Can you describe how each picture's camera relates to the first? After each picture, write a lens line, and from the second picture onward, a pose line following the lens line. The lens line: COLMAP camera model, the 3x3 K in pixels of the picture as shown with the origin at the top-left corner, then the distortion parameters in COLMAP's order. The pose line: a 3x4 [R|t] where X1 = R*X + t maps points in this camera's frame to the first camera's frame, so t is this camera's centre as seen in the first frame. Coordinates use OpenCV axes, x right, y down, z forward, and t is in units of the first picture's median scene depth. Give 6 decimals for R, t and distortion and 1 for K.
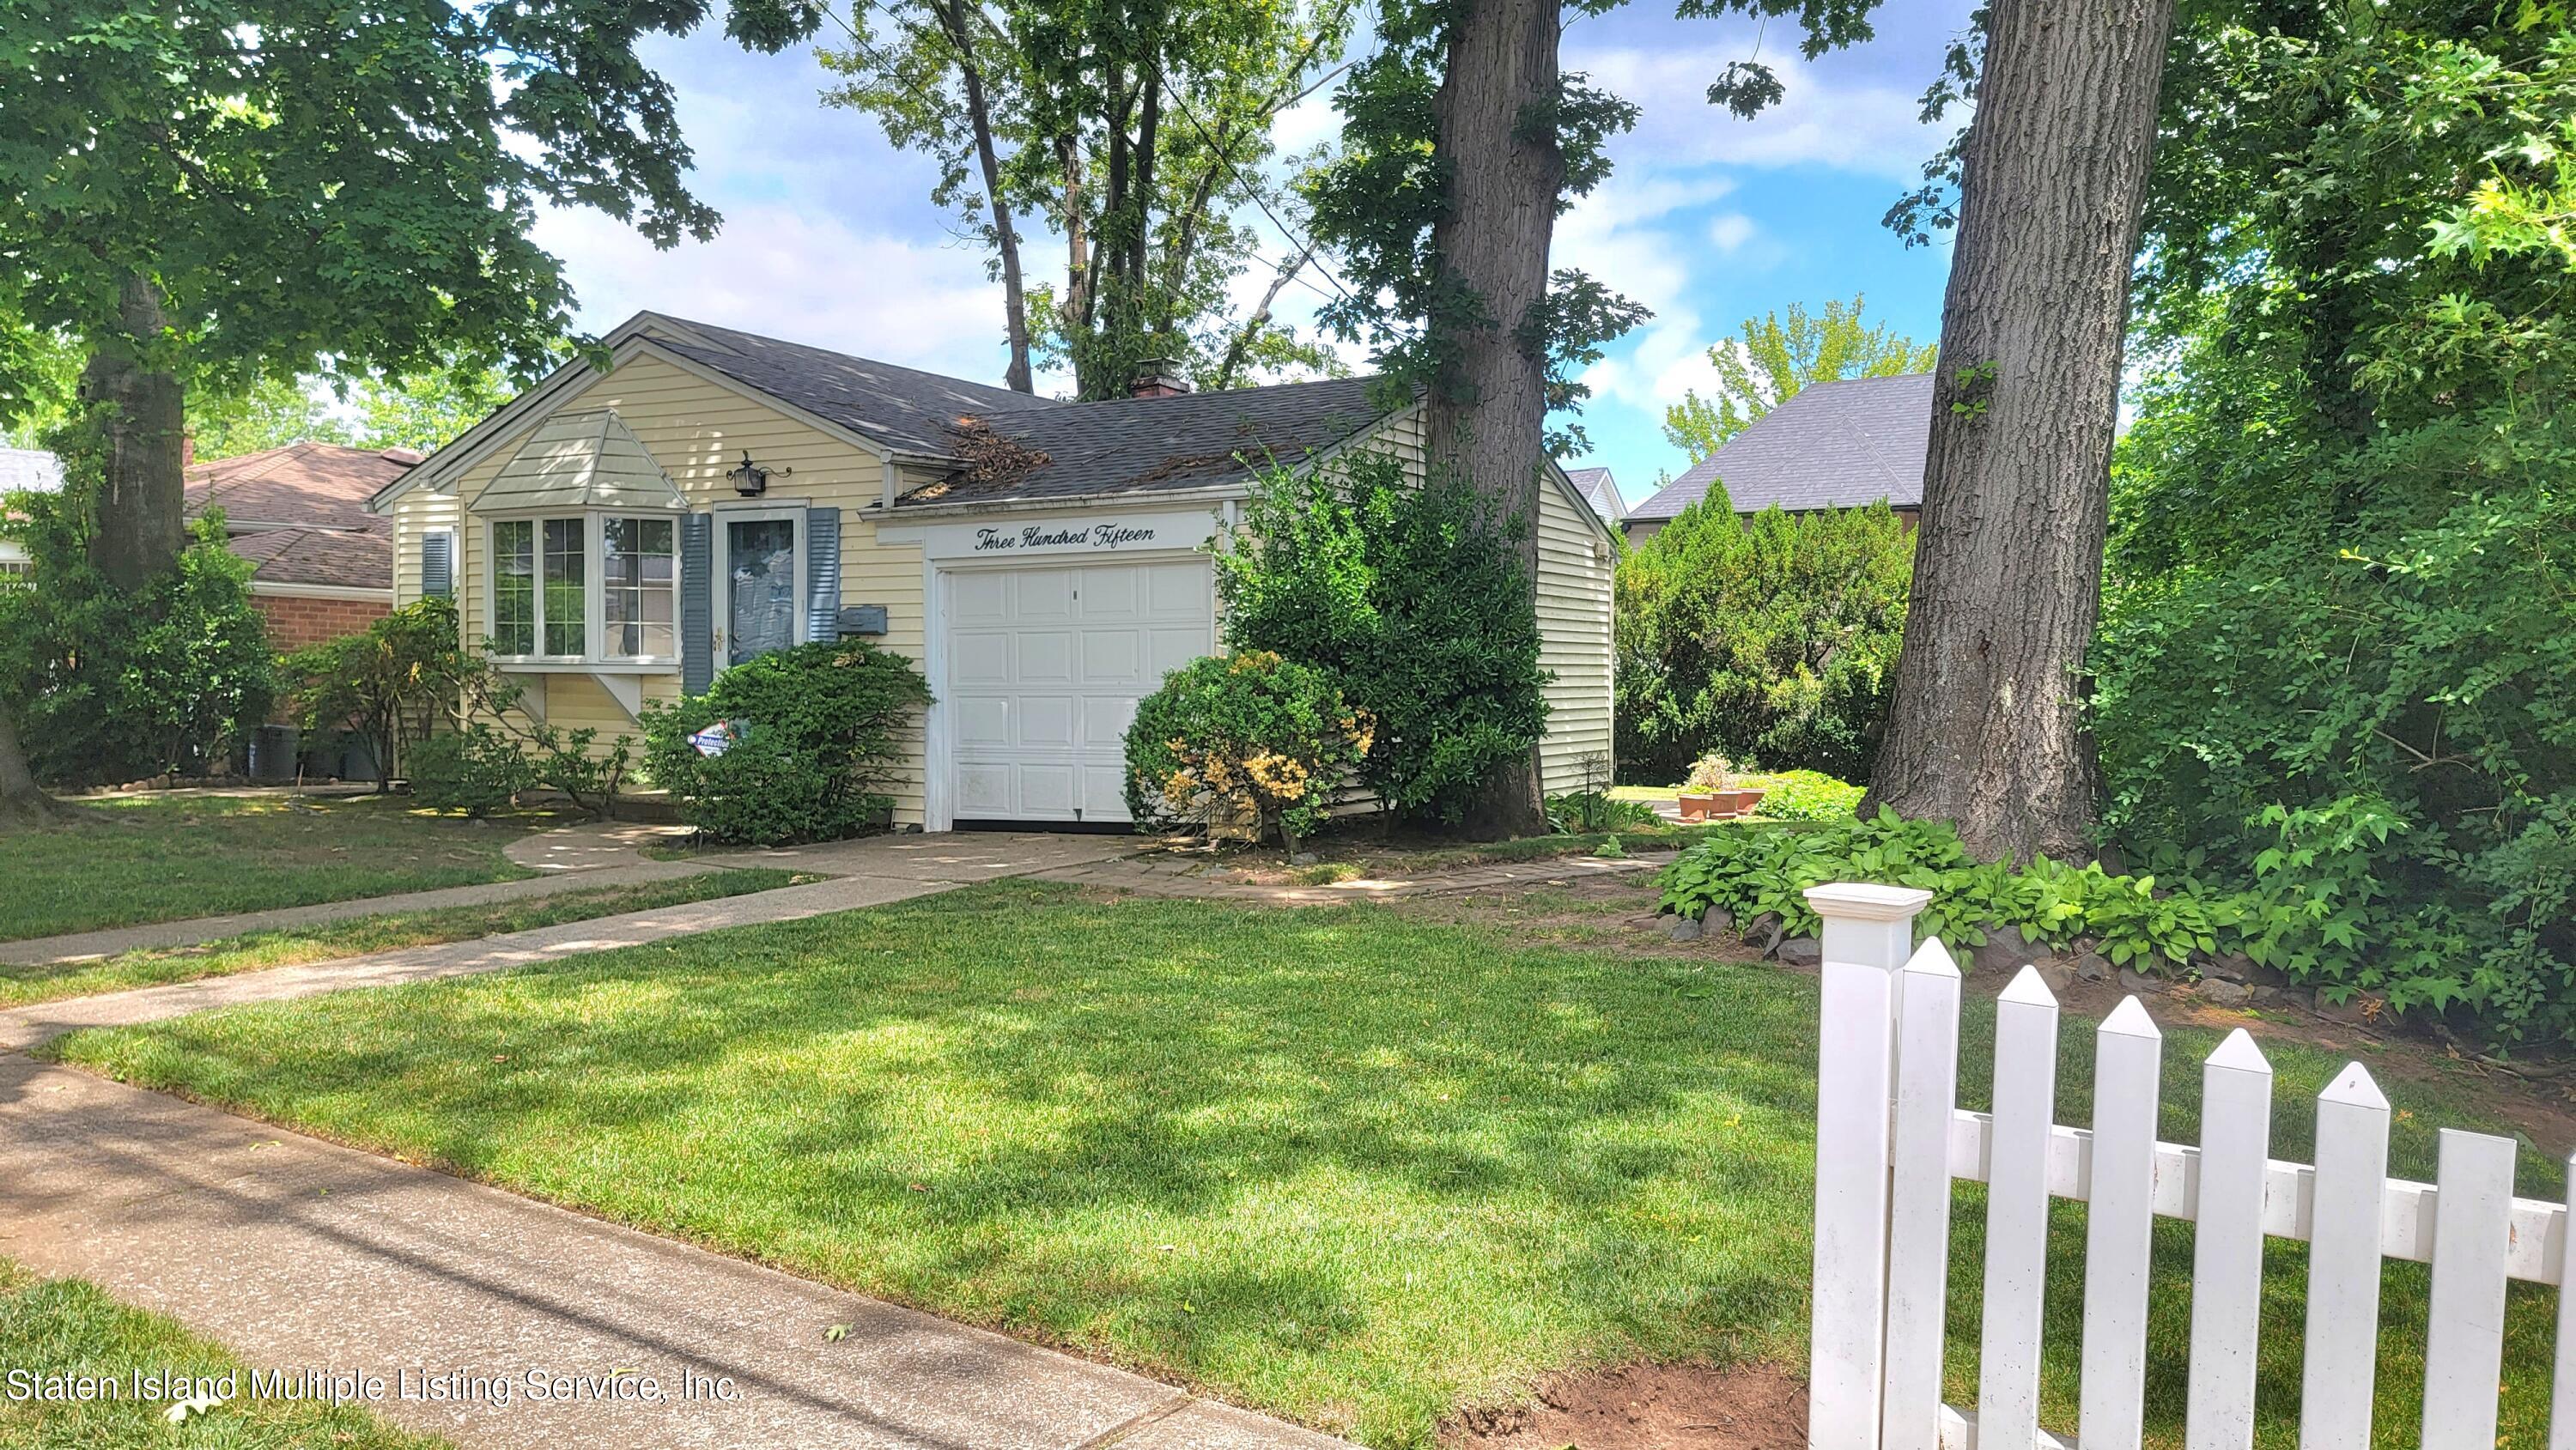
lens RADIAL K [[1802.6, 0, 1297.8], [0, 1802.6, 721.7], [0, 0, 1]] dist [0.094467, 0.000088]
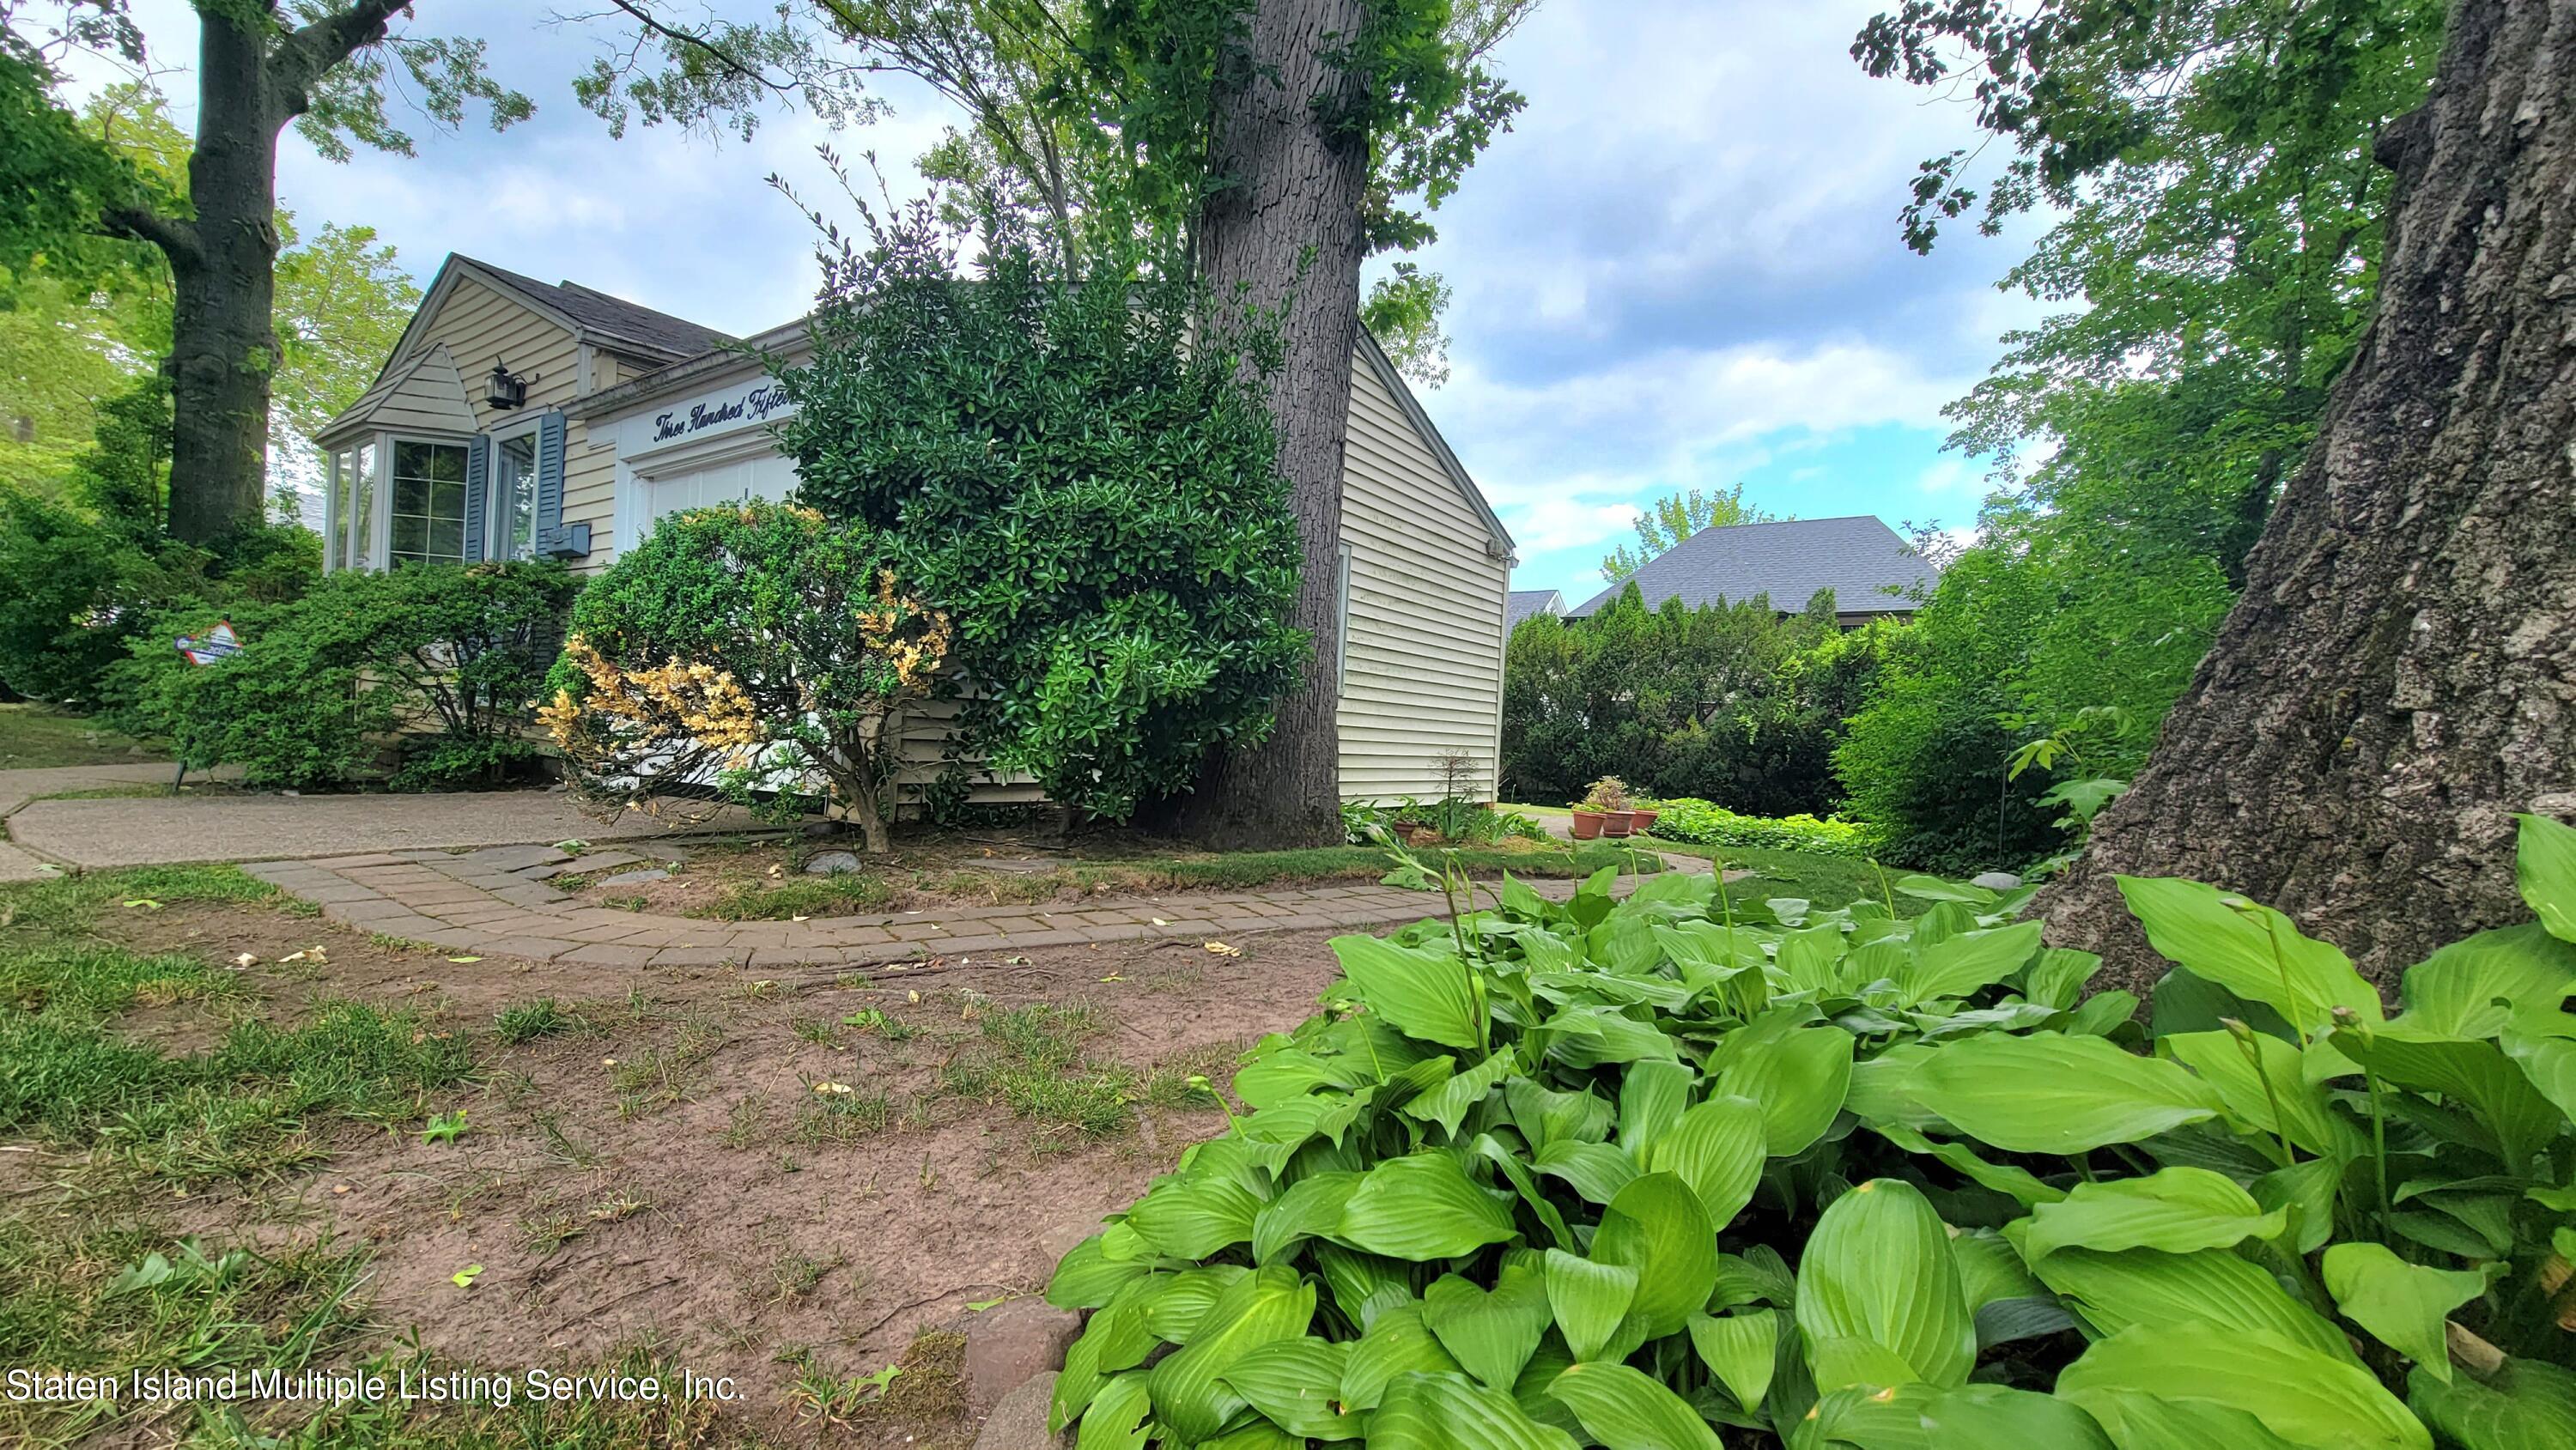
lens RADIAL K [[1058.2, 0, 1273.0], [0, 1058.2, 740.6], [0, 0, 1]] dist [-0.003004, -0.000045]
pose [[0.993419, 0.055251, -0.100326, 0.129678], [-0.057042, 0.998258, -0.015069, 0.024657], [0.099319, 0.020693, 0.994840, 0.500447]]
